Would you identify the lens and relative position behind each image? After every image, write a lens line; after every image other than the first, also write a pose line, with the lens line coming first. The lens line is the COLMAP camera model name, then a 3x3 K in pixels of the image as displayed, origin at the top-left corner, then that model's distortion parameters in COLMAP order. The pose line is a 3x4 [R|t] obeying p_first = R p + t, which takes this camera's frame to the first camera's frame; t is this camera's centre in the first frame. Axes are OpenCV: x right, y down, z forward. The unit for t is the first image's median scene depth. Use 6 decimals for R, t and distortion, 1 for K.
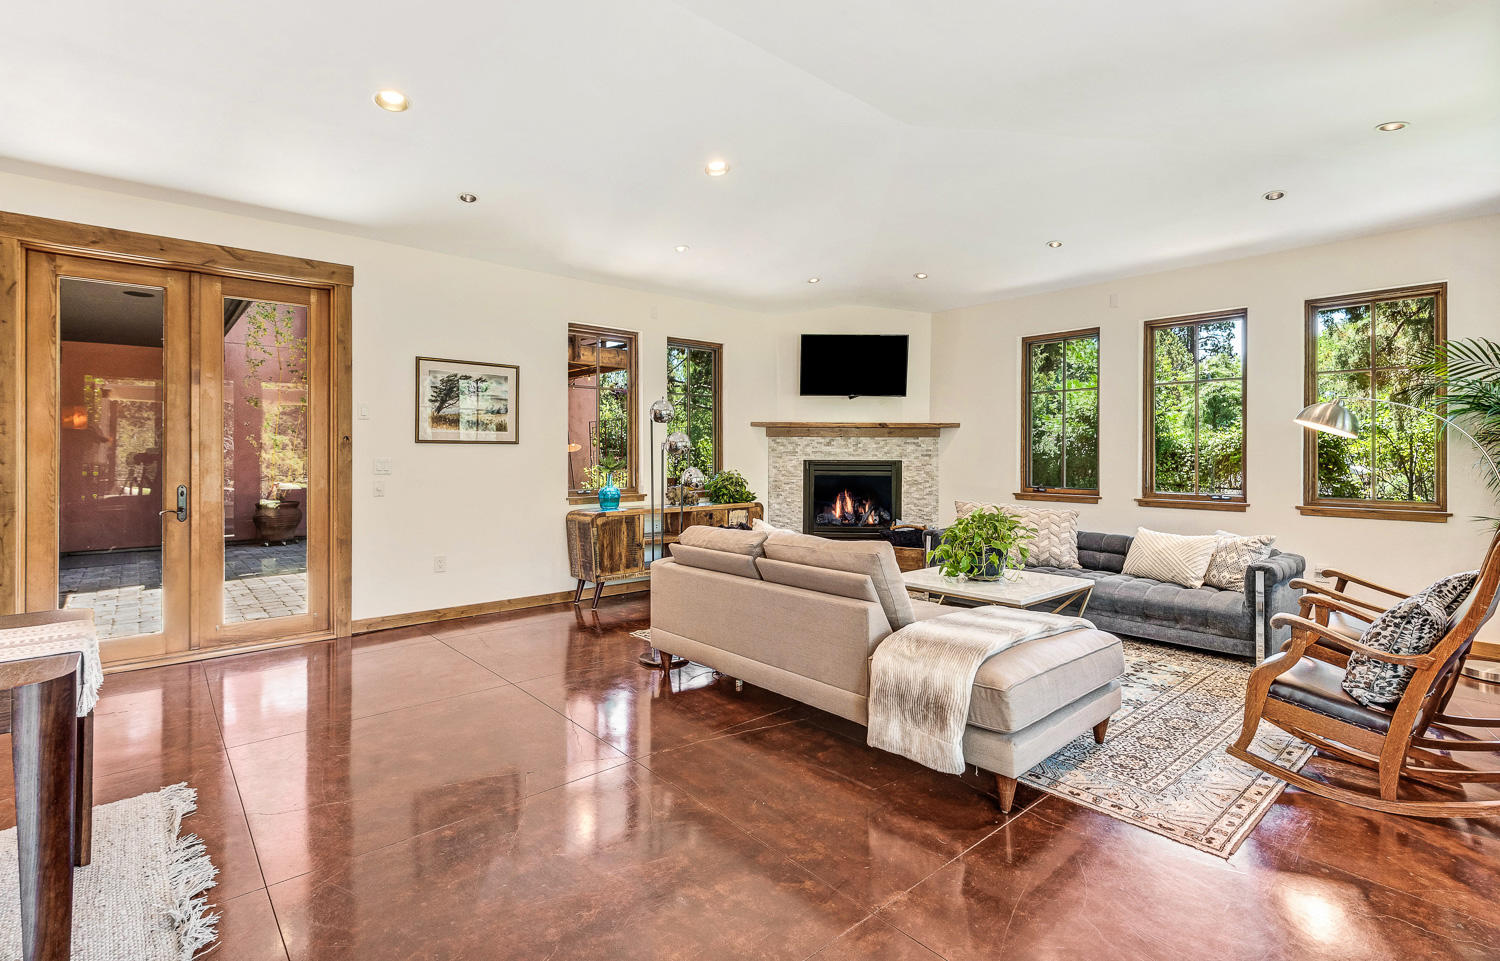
lens RADIAL K [[694.3, 0, 742.6], [0, 694.3, 466.8], [0, 0, 1]] dist [0.003179, -0.004854]
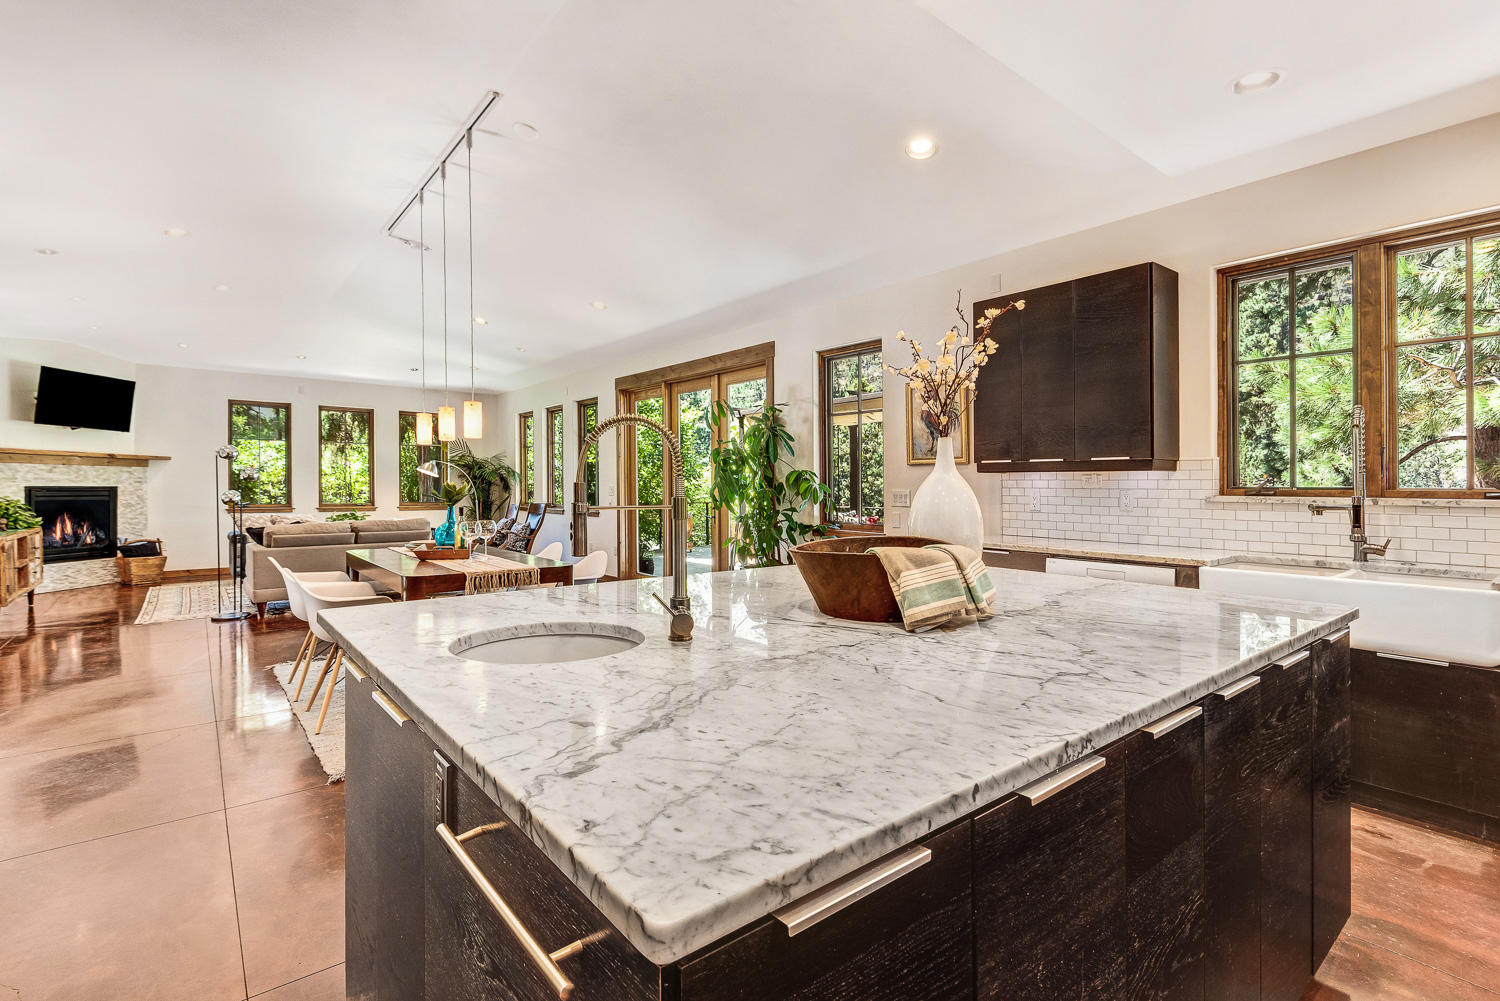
lens RADIAL K [[690.6, 0, 726.5], [0, 690.6, 487.2], [0, 0, 1]] dist [0.009825, -0.007200]
pose [[0.048870, -0.007193, 0.998779, -1.243348], [0.010528, 0.999922, 0.006686, -0.006265], [-0.998750, 0.010188, 0.048942, -0.111363]]
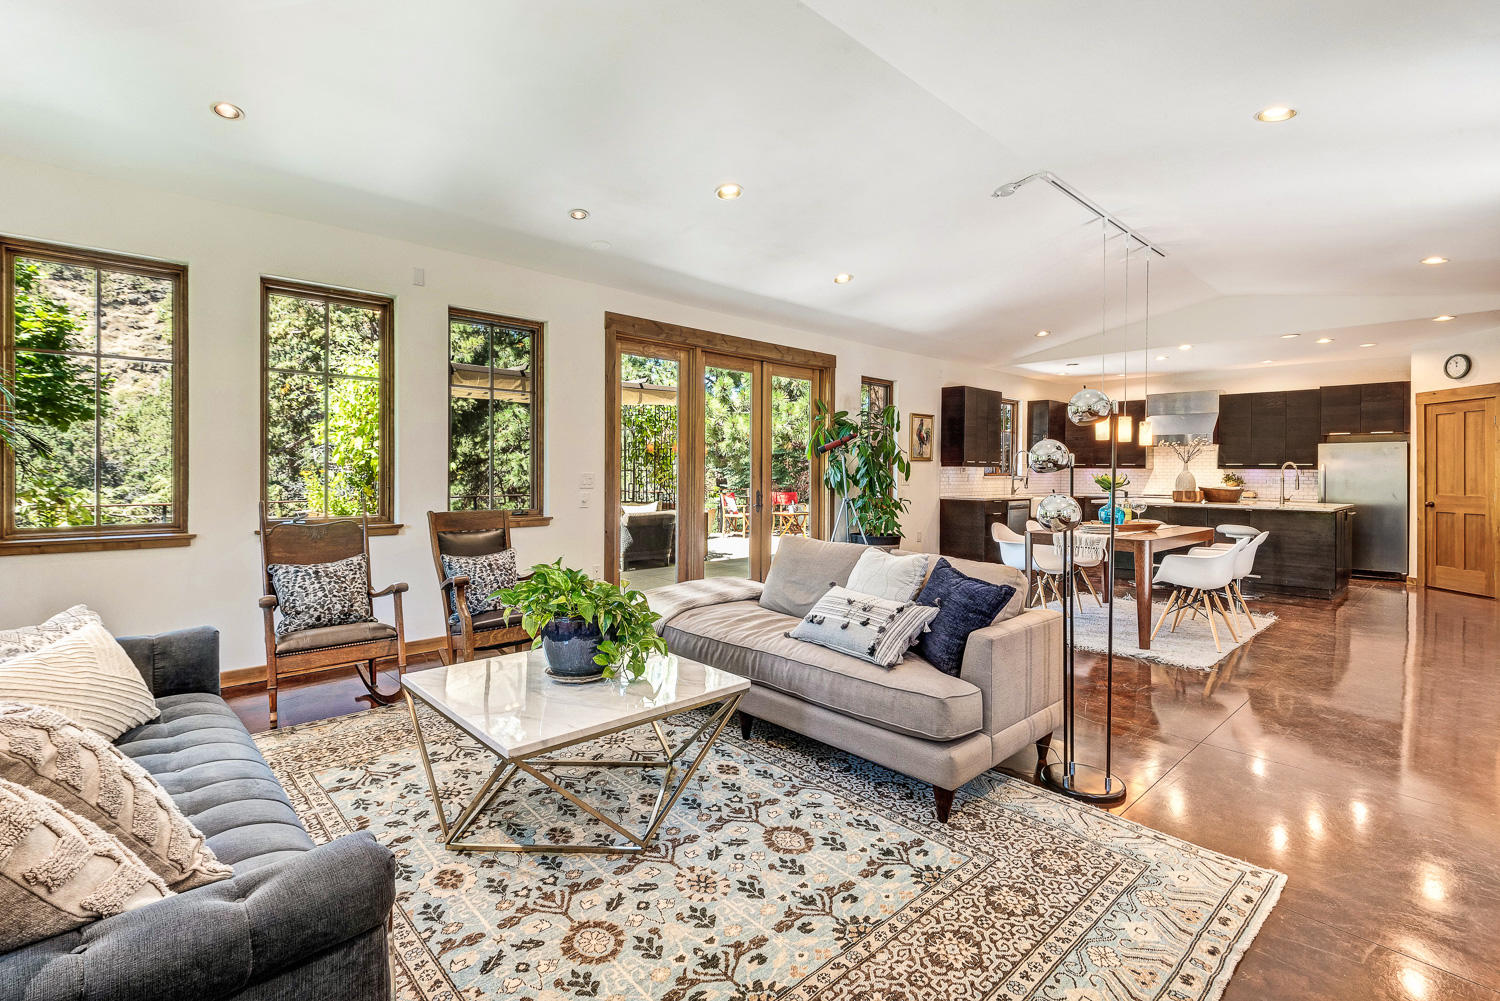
lens RADIAL K [[690.6, 0, 759.1], [0, 690.6, 471.1], [0, 0, 1]] dist [0.009825, -0.007200]
pose [[-0.999001, -0.005971, -0.044288, 0.184069], [-0.006522, 0.999903, 0.012314, -0.019091], [0.044210, 0.012591, -0.998943, 1.323508]]
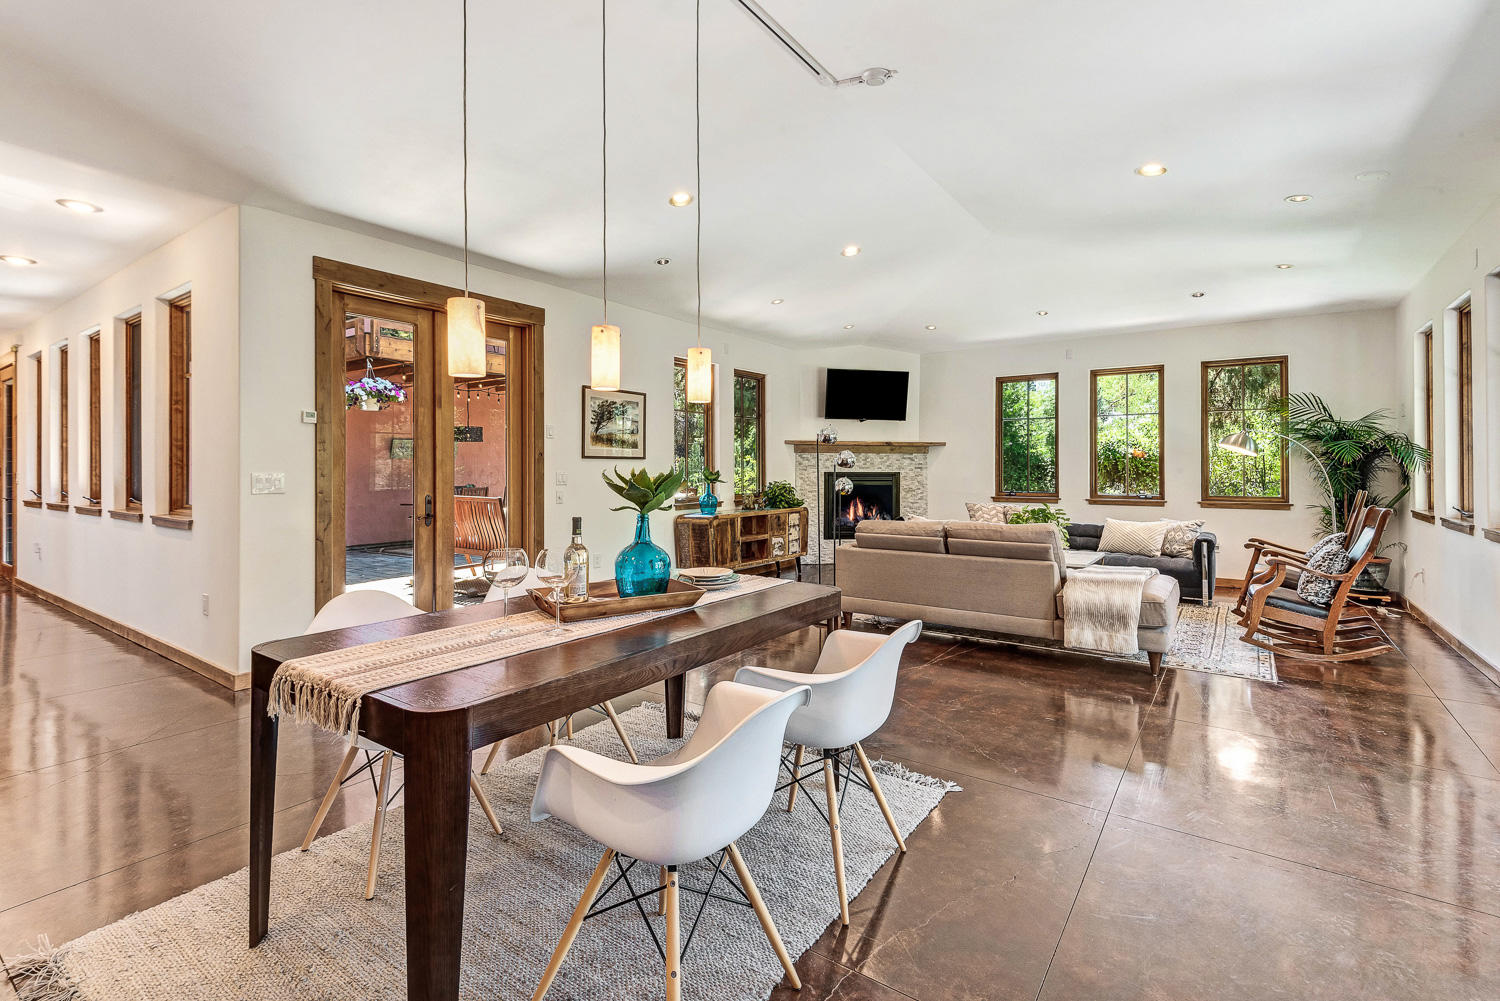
lens RADIAL K [[690.6, 0, 743.4], [0, 690.6, 474.1], [0, 0, 1]] dist [0.009825, -0.007200]
pose [[0.972643, -0.004962, 0.232251, -0.467643], [0.007098, 0.999940, -0.008363, 0.004037], [-0.232195, 0.009783, 0.972620, -0.198990]]
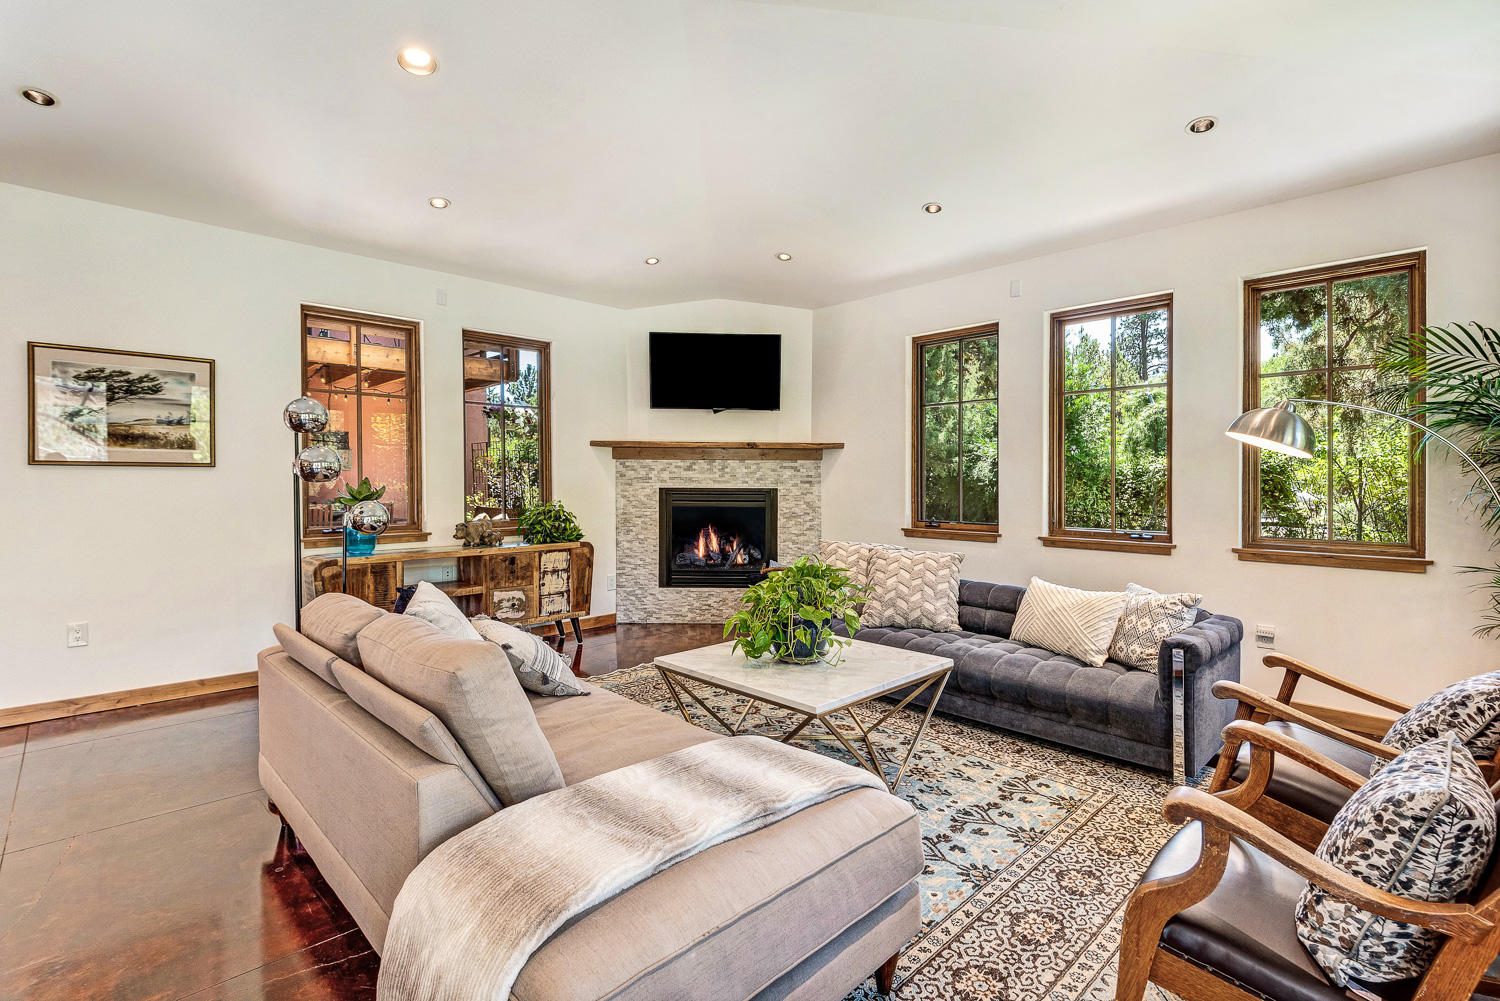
lens RADIAL K [[690.6, 0, 754.4], [0, 690.6, 494.8], [0, 0, 1]] dist [0.009825, -0.007200]
pose [[0.998329, -0.001261, 0.057766, 0.217678], [0.001122, 0.999996, 0.002430, -0.005006], [-0.057769, -0.002361, 0.998327, 0.256971]]
